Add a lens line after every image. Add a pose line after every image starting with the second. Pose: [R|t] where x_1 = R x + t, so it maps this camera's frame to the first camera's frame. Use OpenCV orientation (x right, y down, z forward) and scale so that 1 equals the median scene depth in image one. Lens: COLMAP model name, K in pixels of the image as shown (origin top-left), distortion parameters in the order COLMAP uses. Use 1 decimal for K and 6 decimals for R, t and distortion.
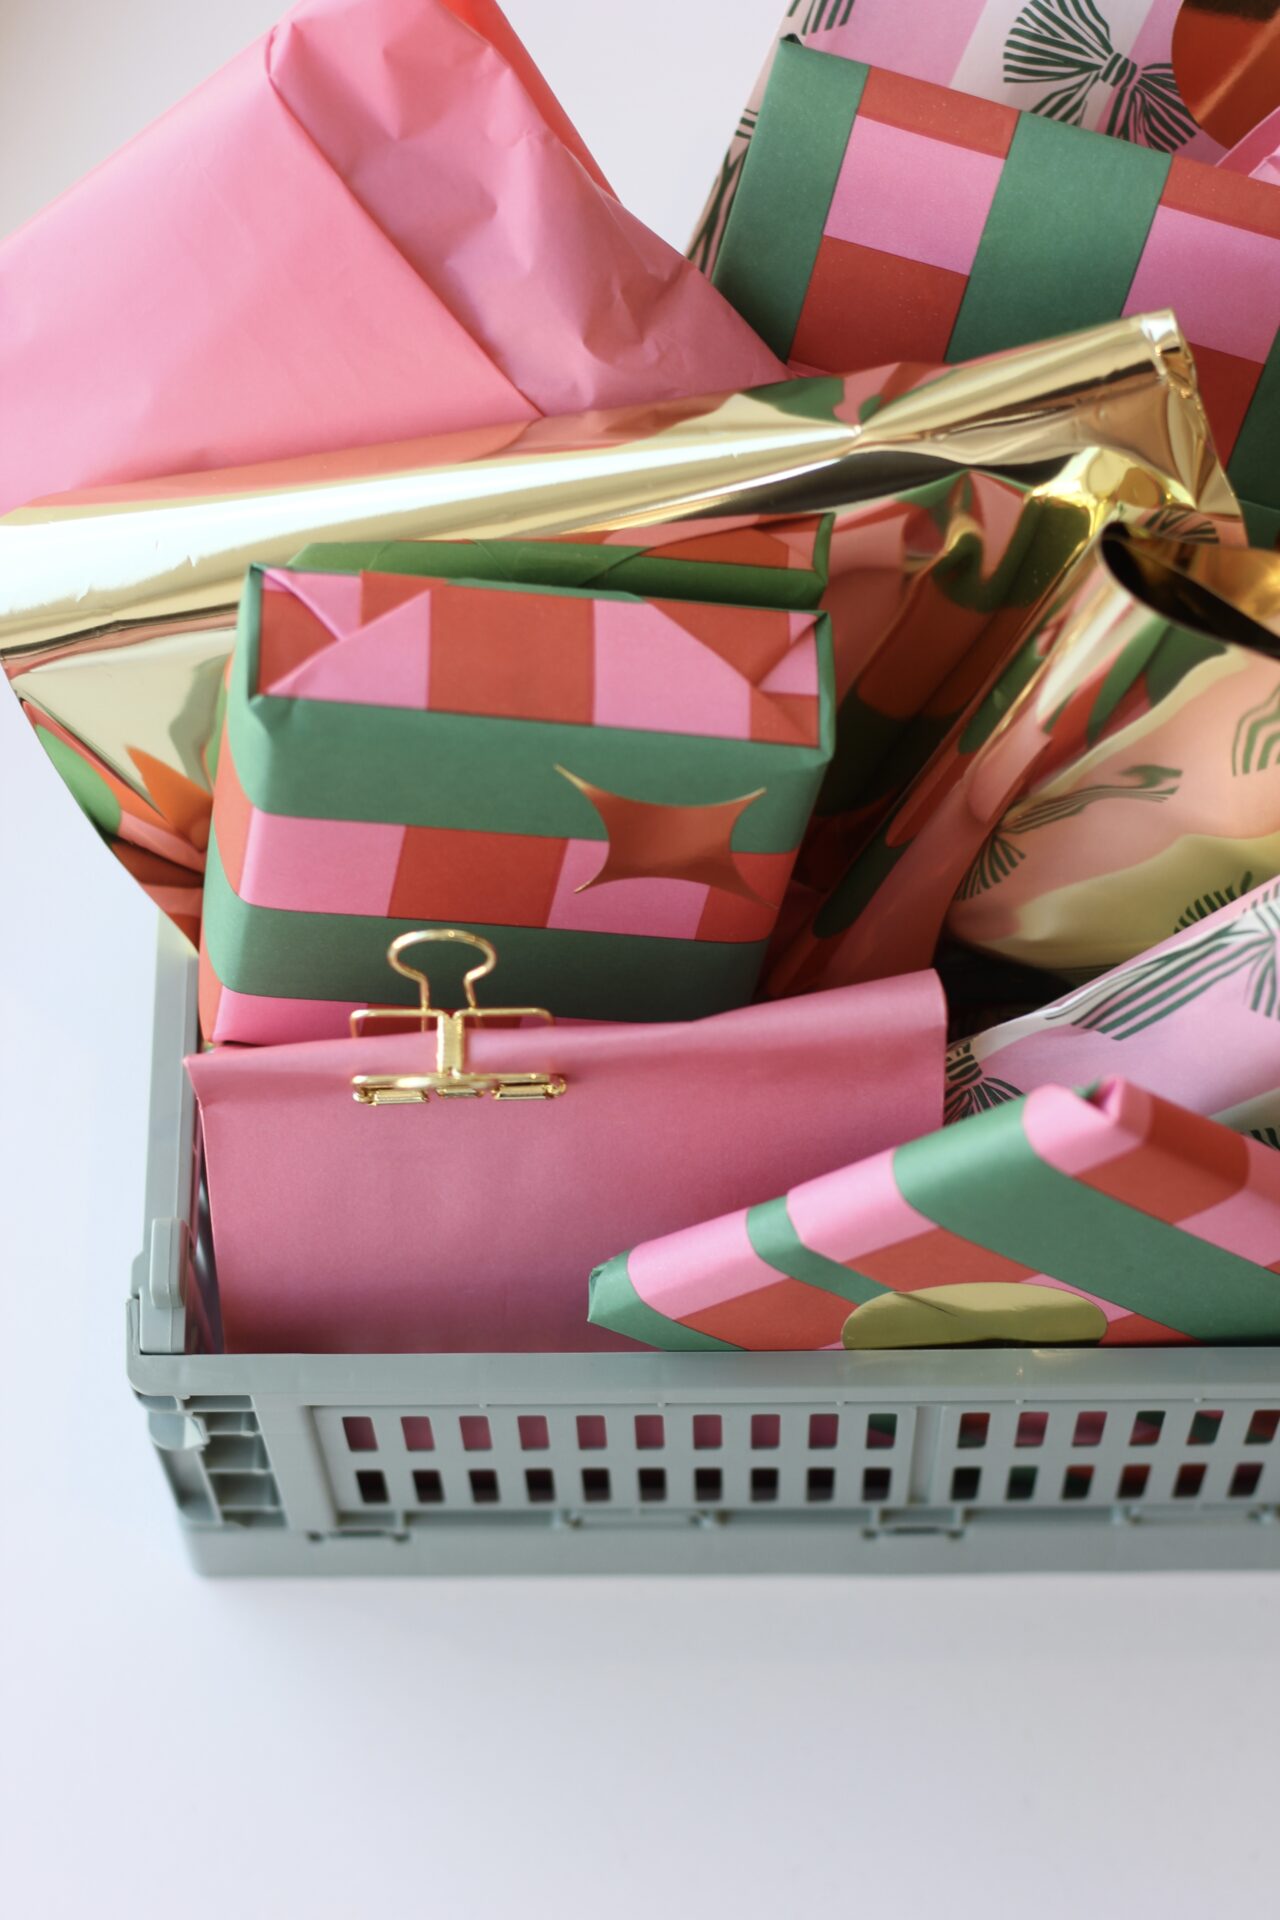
lens RADIAL K [[4913.0, 0, 640.0], [0, 4913.0, 960.0], [0, 0, 1]] dist [-0.058949, -0.819732]
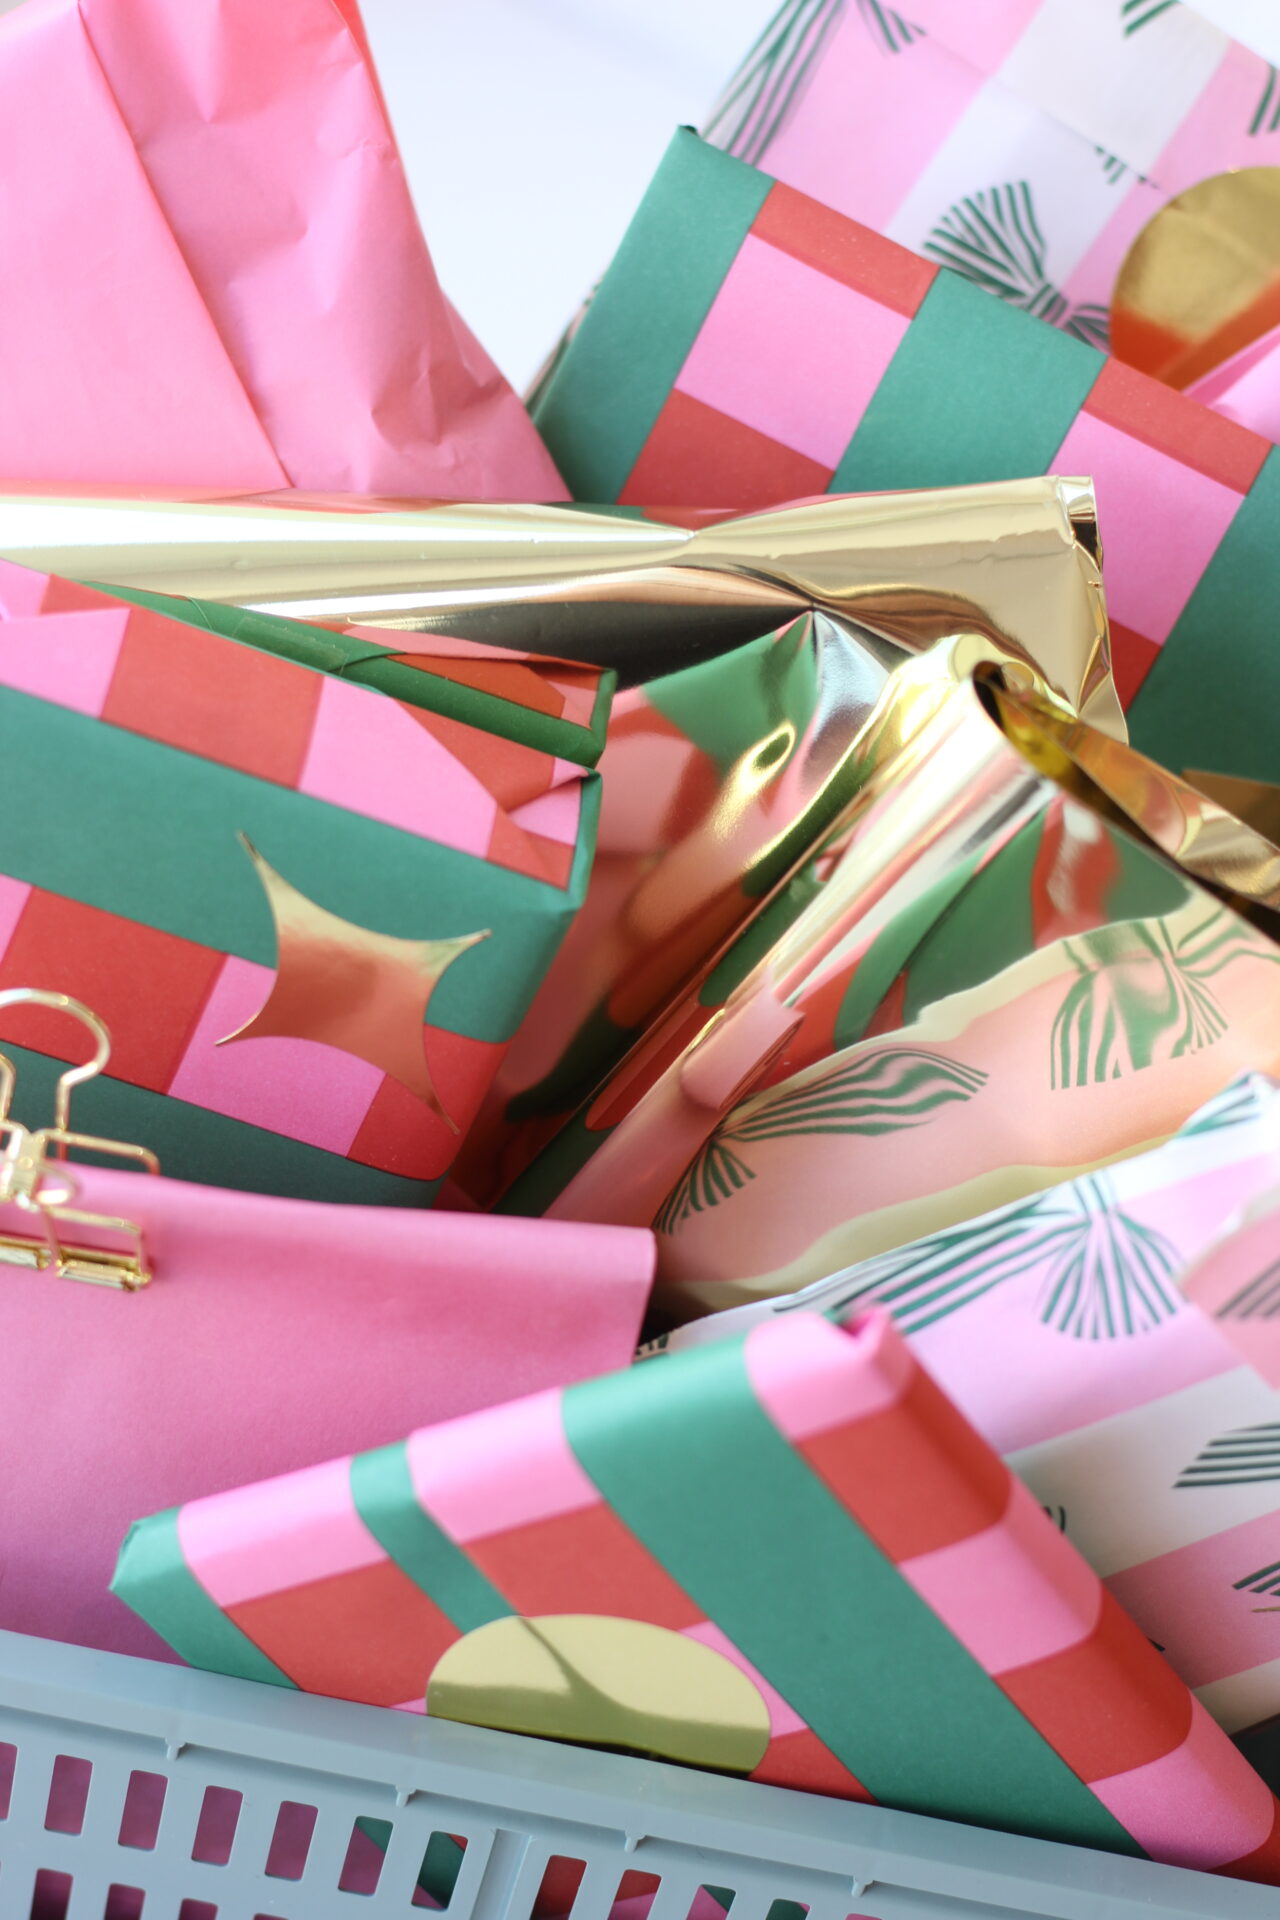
lens RADIAL K [[4913.0, 0, 640.0], [0, 4913.0, 960.0], [0, 0, 1]] dist [-0.058949, -0.819732]
pose [[0.973487, 0.218737, 0.066906, -0.002789], [-0.187590, 0.930815, -0.313677, 0.210508], [-0.130890, 0.292810, 0.947170, 0.245106]]
